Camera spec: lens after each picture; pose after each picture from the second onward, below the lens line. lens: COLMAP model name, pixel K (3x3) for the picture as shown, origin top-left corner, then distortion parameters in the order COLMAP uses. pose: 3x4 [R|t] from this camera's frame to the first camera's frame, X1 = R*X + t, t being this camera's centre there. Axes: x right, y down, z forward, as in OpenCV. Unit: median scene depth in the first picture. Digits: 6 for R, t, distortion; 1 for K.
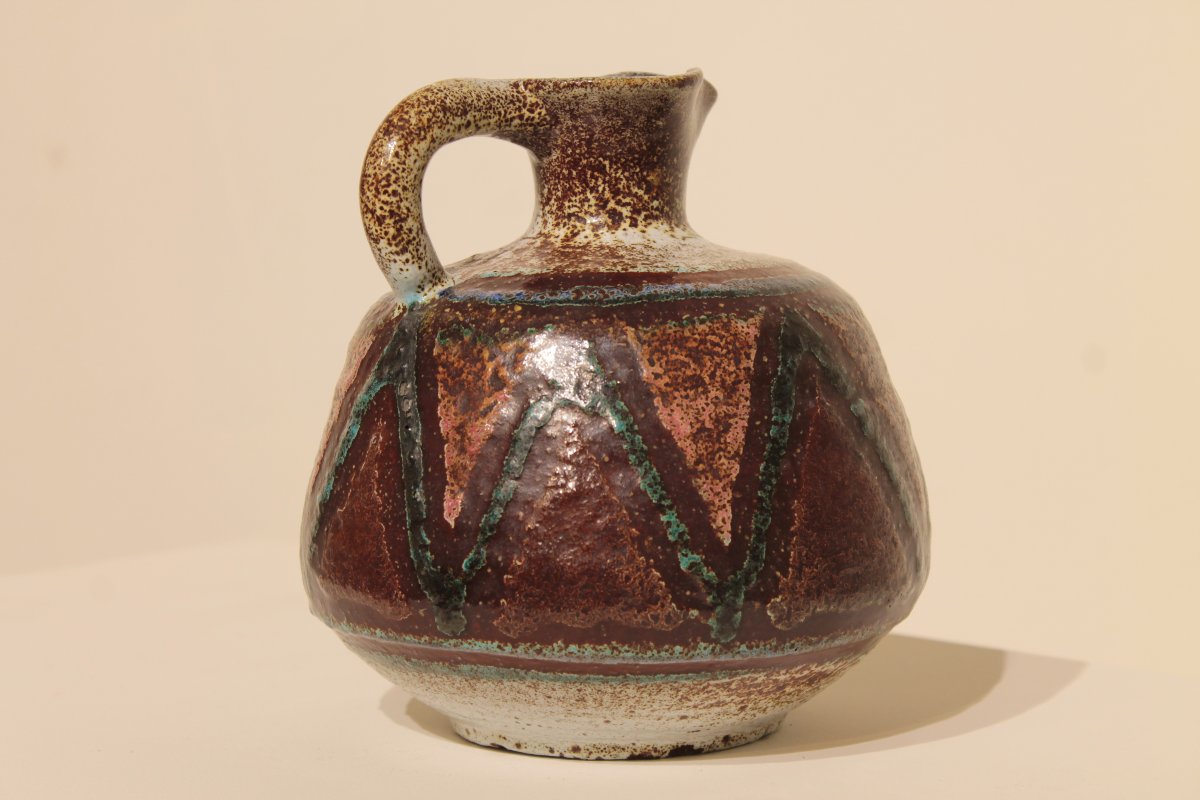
lens RADIAL K [[2891.5, 0, 603.5], [0, 2891.5, 401.1], [0, 0, 1]] dist [0.056388, 0.000000]
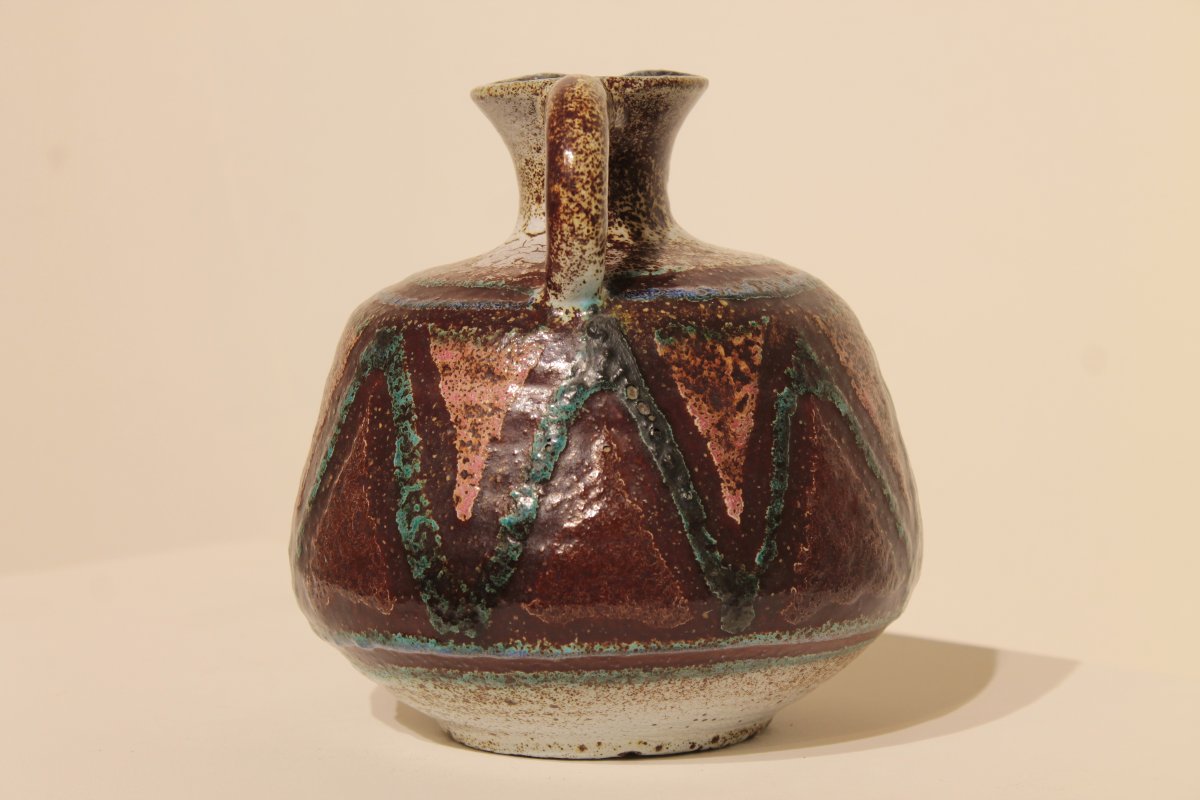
lens RADIAL K [[2891.5, 0, 600.9], [0, 2891.5, 404.4], [0, 0, 1]] dist [0.056388, 0.000000]
pose [[0.616539, -0.069130, 0.784284, -0.845276], [0.083847, 0.996238, 0.021899, -0.022574], [-0.782847, 0.052258, 0.620016, 0.411043]]
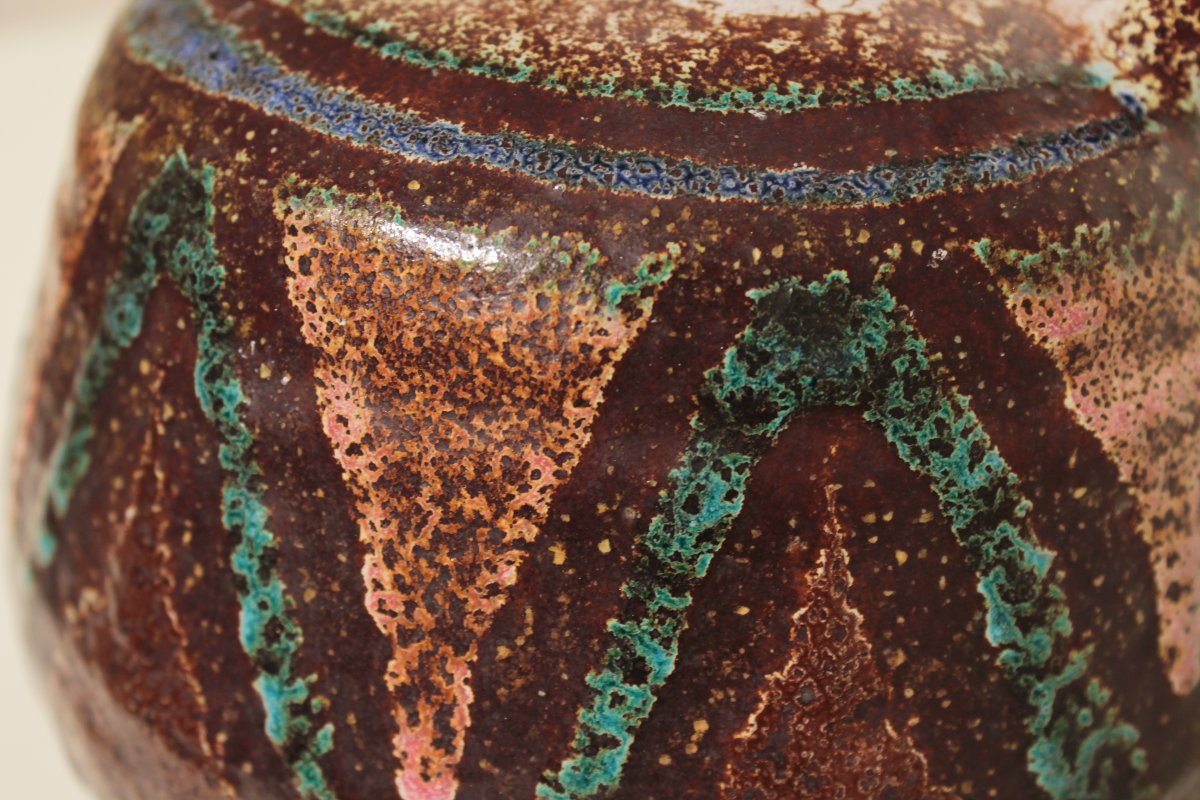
lens RADIAL K [[1745.2, 0, 612.5], [0, 1745.2, 406.5], [0, 0, 1]] dist [-0.052448, 0.000000]
pose [[-0.390780, -0.459009, 0.797873, -0.249590], [0.081277, 0.846205, 0.526622, -0.131617], [-0.916889, 0.270642, -0.293373, 1.189660]]
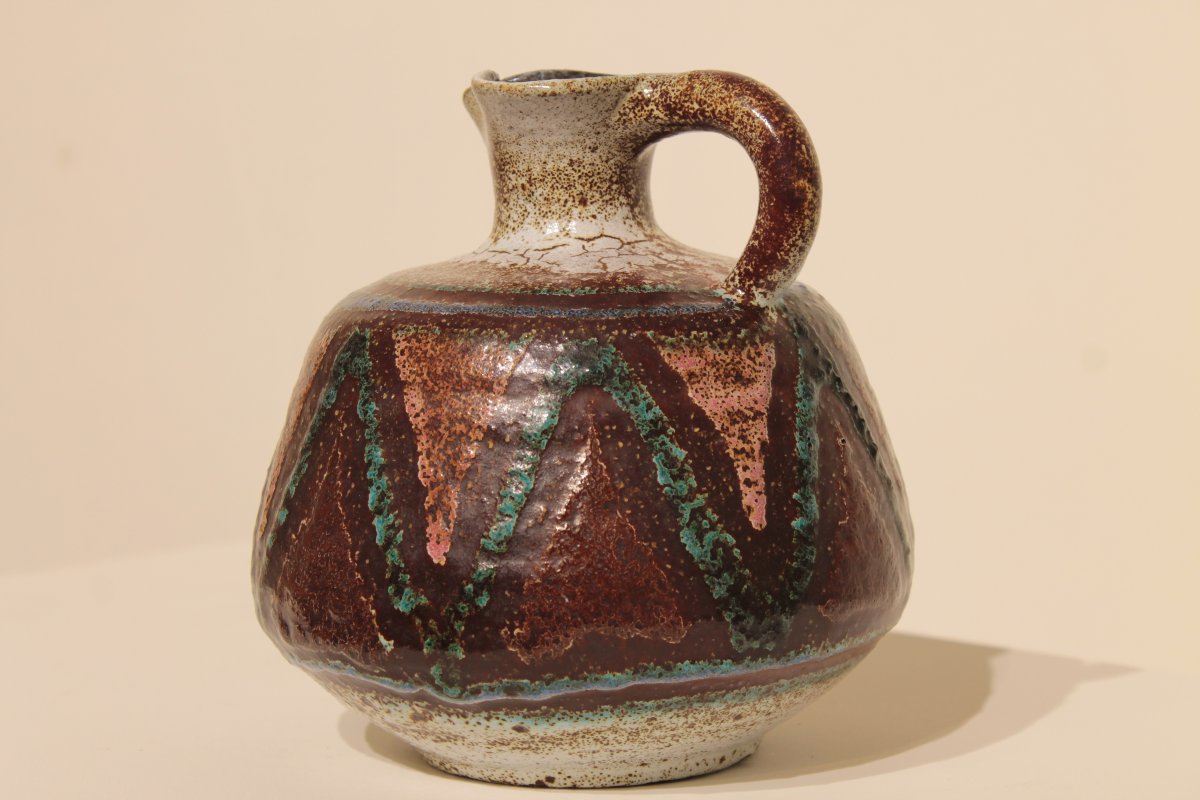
lens RADIAL K [[2891.5, 0, 595.0], [0, 2891.5, 400.9], [0, 0, 1]] dist [0.056388, 0.000000]
pose [[-0.281142, -0.068290, 0.957233, -0.992181], [0.117955, 0.987443, 0.105089, -0.112692], [-0.952390, 0.142455, -0.269557, 1.356769]]
